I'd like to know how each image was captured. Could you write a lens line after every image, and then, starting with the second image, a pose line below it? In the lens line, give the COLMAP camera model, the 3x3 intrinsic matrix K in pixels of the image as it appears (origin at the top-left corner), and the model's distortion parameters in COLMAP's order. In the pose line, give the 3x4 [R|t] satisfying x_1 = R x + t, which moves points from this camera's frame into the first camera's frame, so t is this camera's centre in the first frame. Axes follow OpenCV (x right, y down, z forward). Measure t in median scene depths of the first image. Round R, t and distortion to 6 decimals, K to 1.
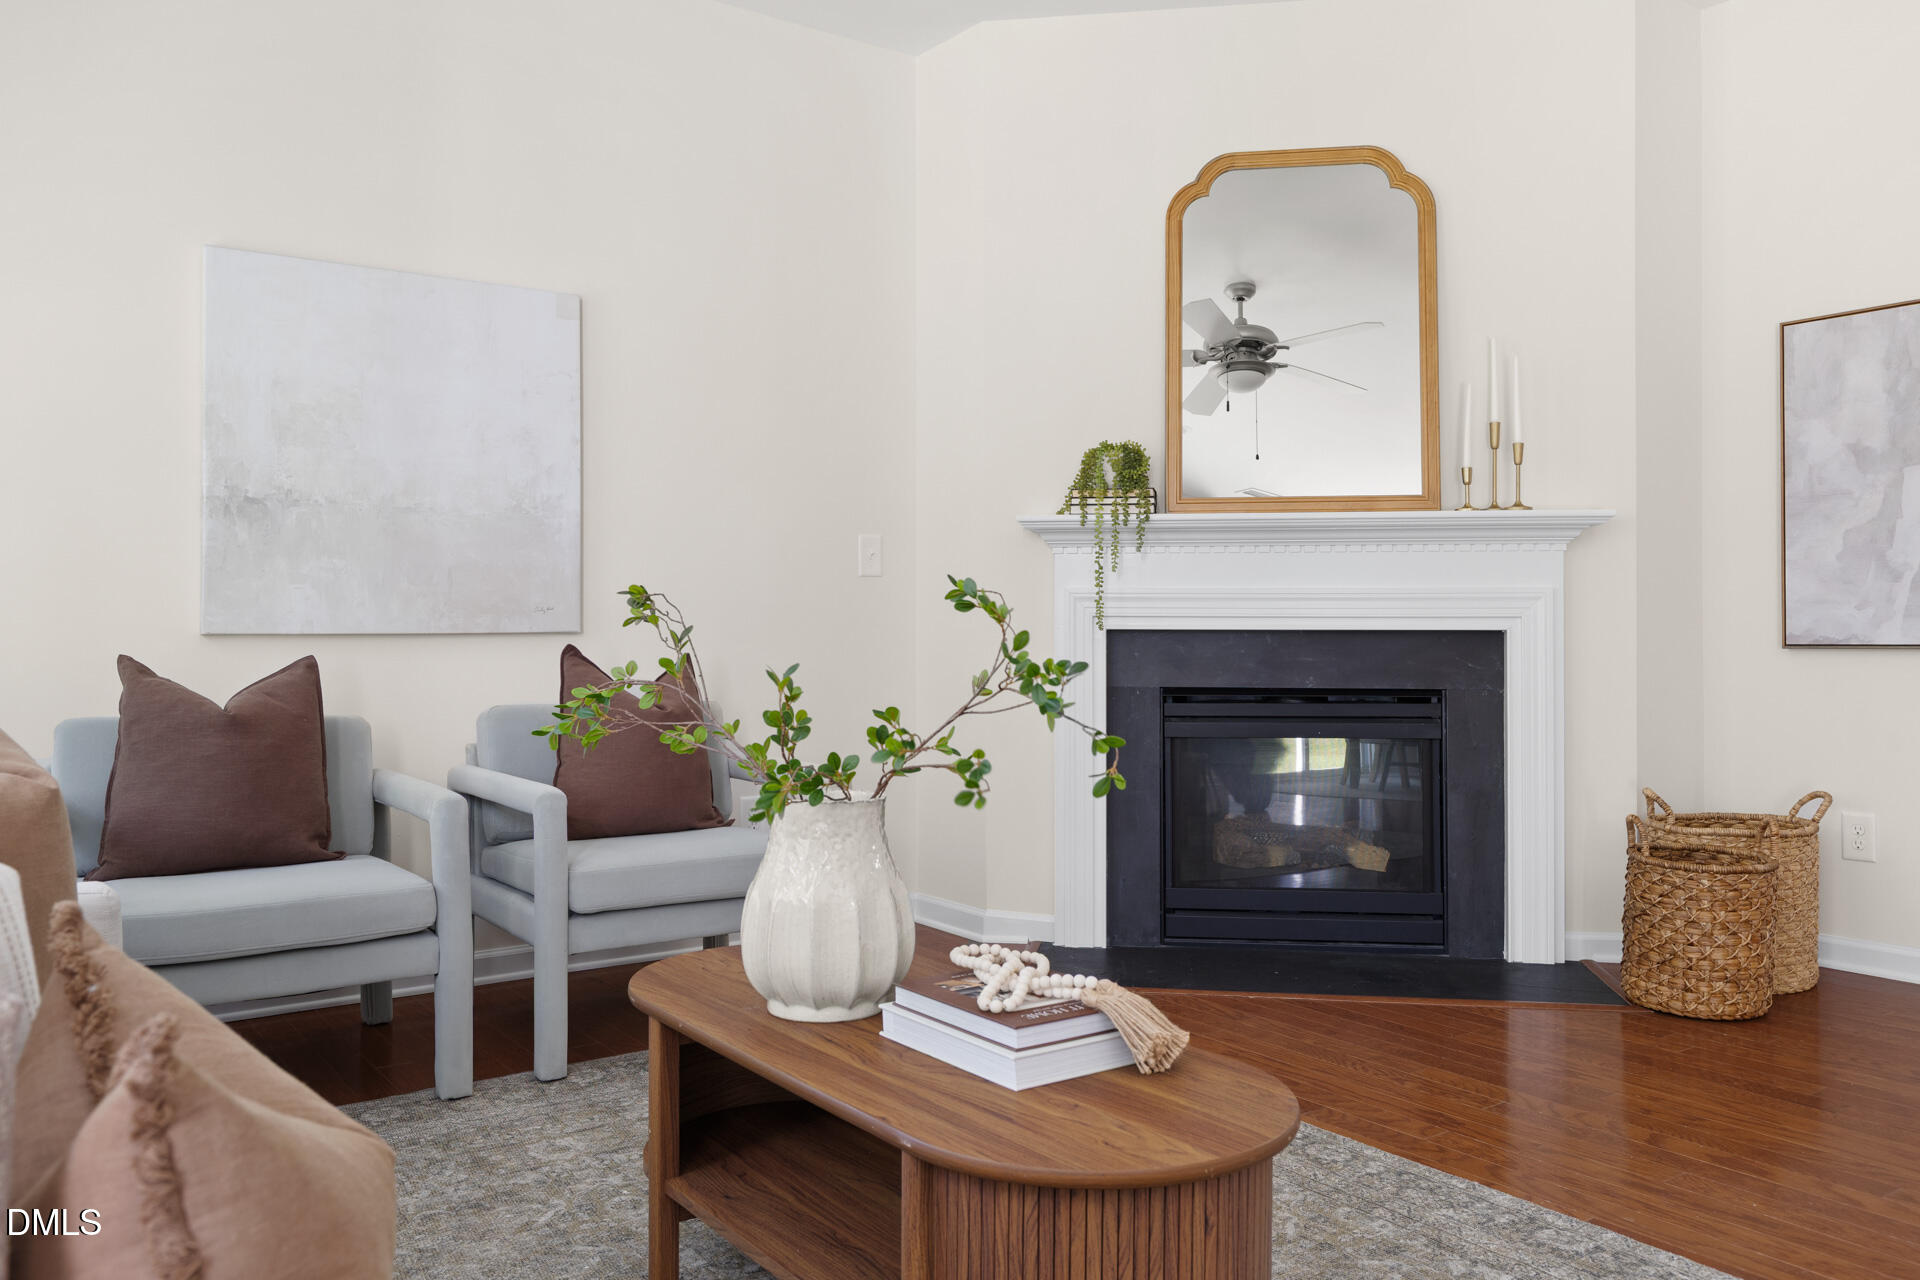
lens RADIAL K [[1441.3, 0, 960.0], [0, 1441.3, 640.0], [0, 0, 1]] dist [0.005815, 0.001876]
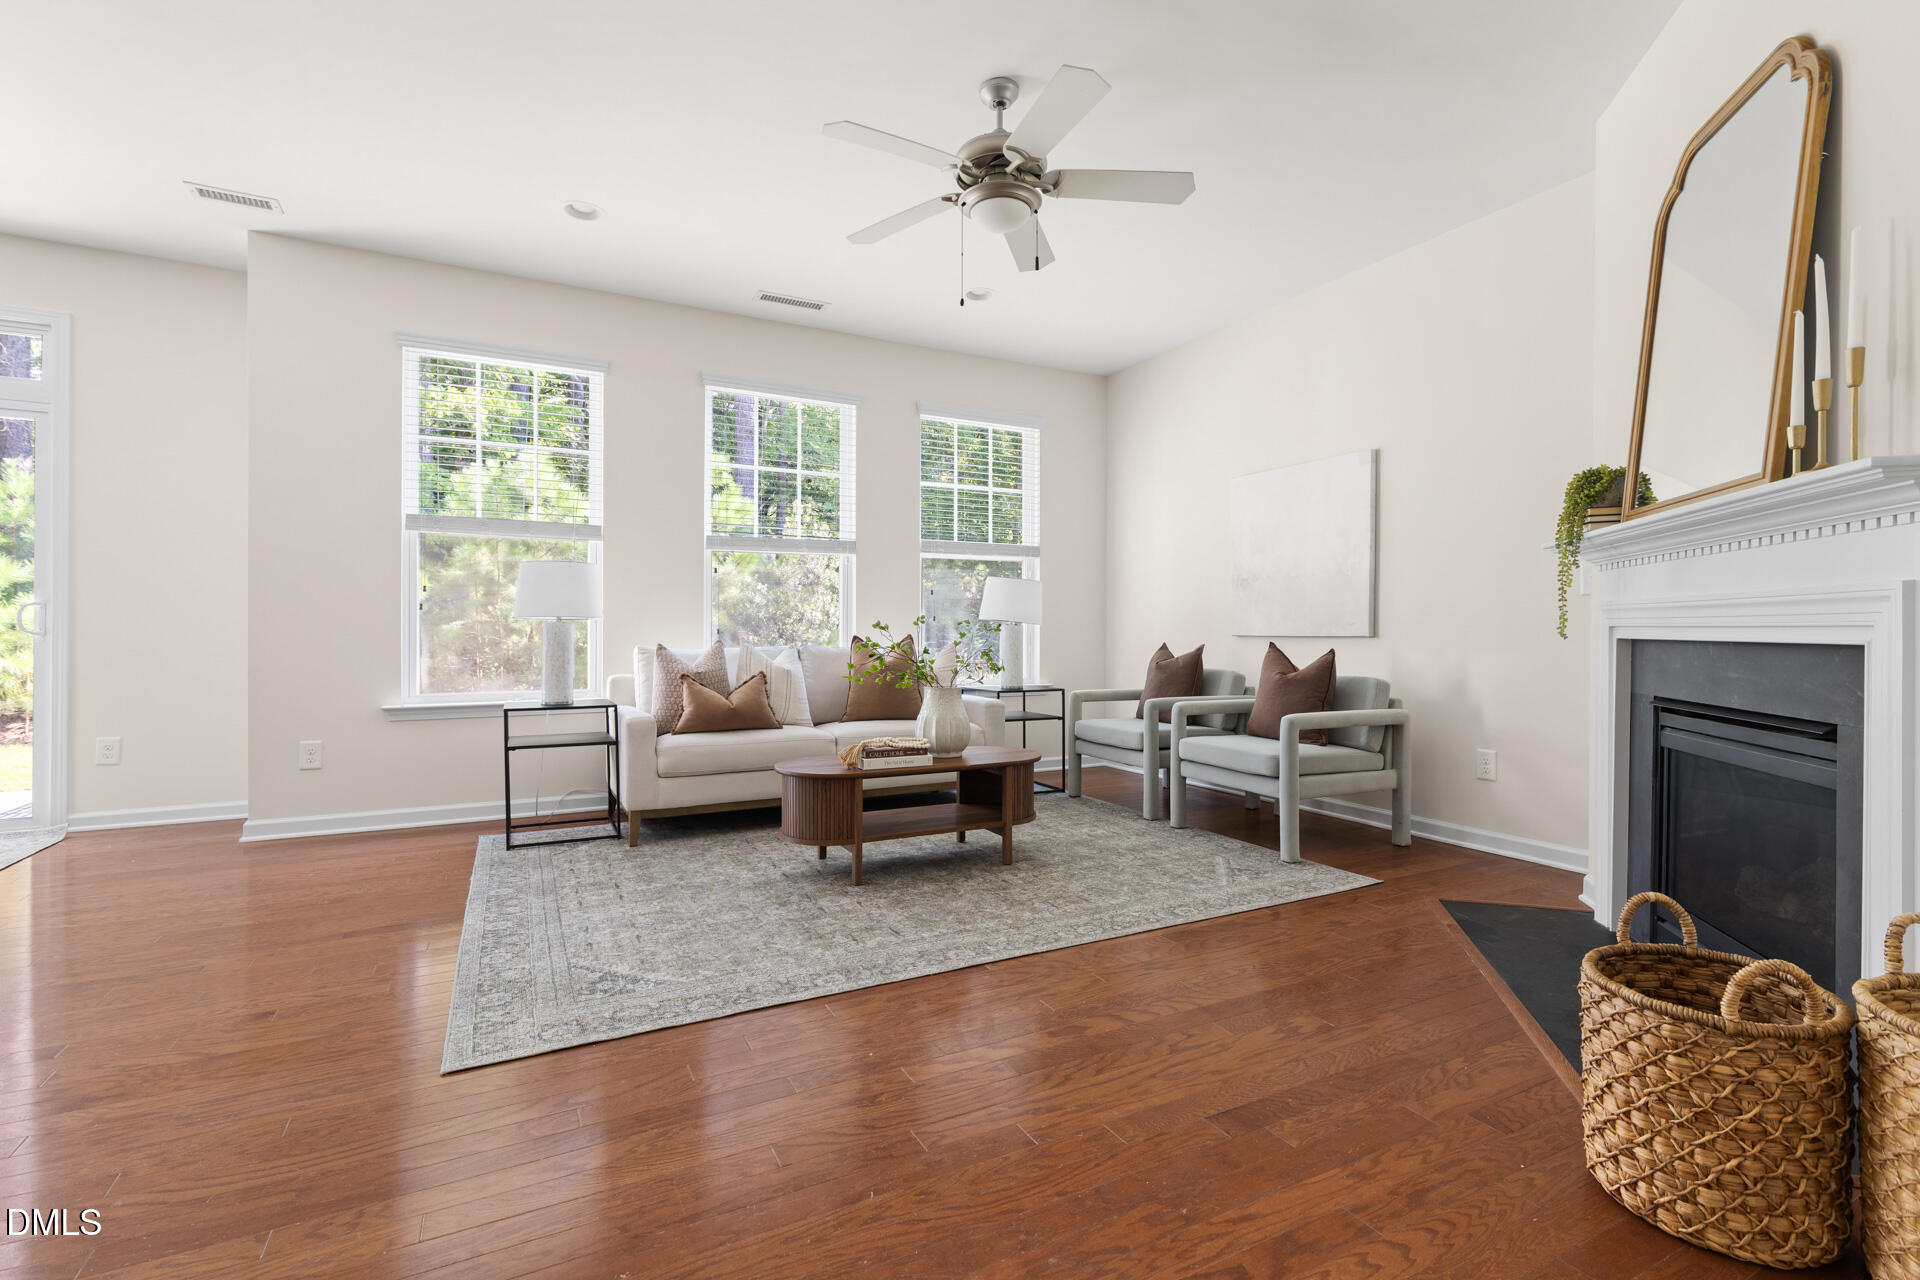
lens RADIAL K [[868.1, 0, 960.0], [0, 868.1, 640.0], [0, 0, 1]] dist [0.011985, 0.000072]
pose [[-0.136174, 0.011011, -0.990624, 0.855033], [-0.011464, 0.999854, 0.012689, -0.009082], [0.990619, 0.013084, -0.136028, 0.626916]]
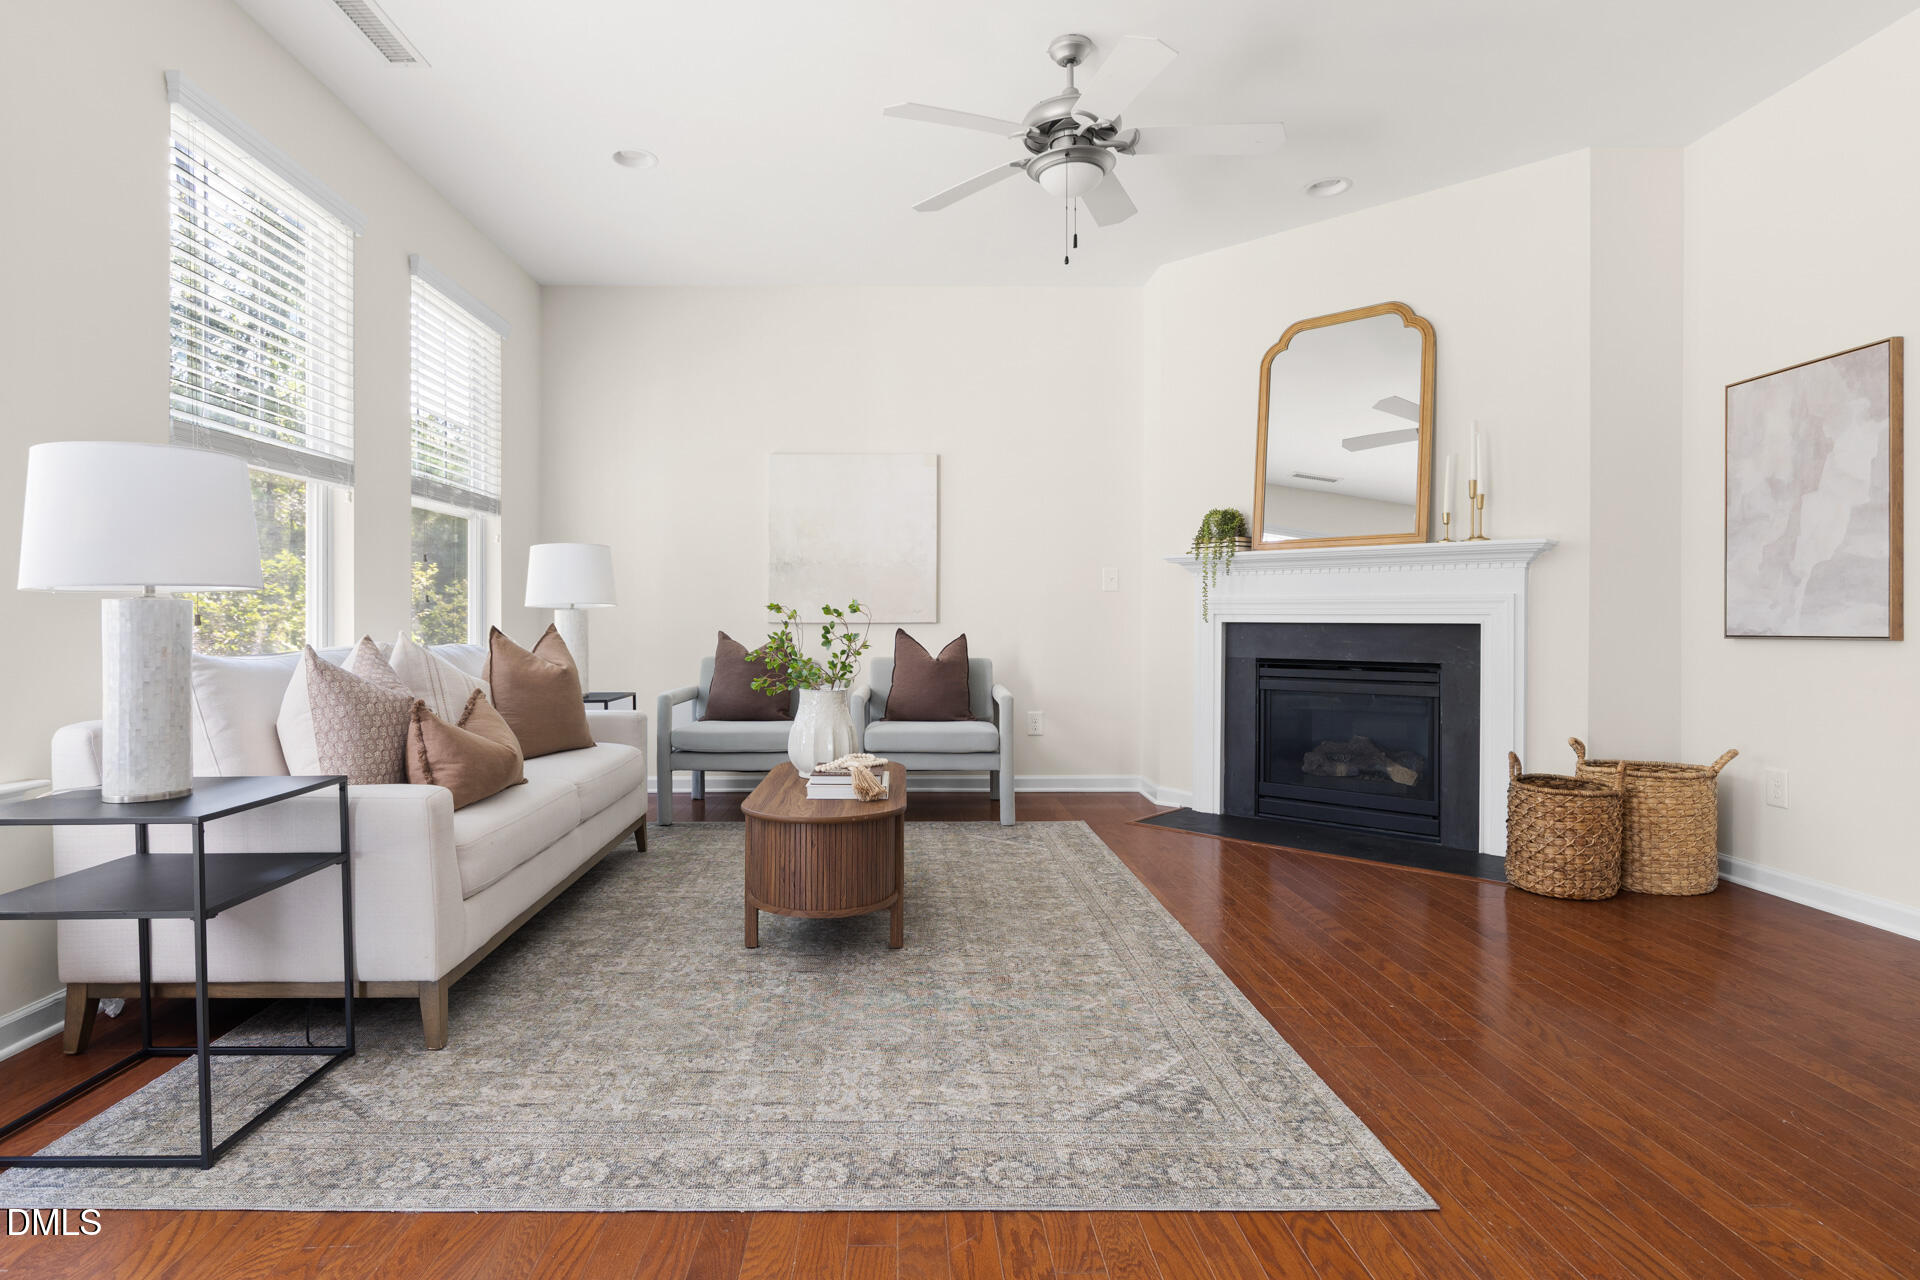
lens RADIAL K [[1001.5, 0, 914.3], [0, 1001.5, 639.4], [0, 0, 1]] dist [0.002436, -0.000109]
pose [[0.819490, 0.012799, -0.572951, 0.491816], [-0.006355, 0.999892, 0.013246, -0.000427], [0.573058, -0.007214, 0.819483, -0.148173]]
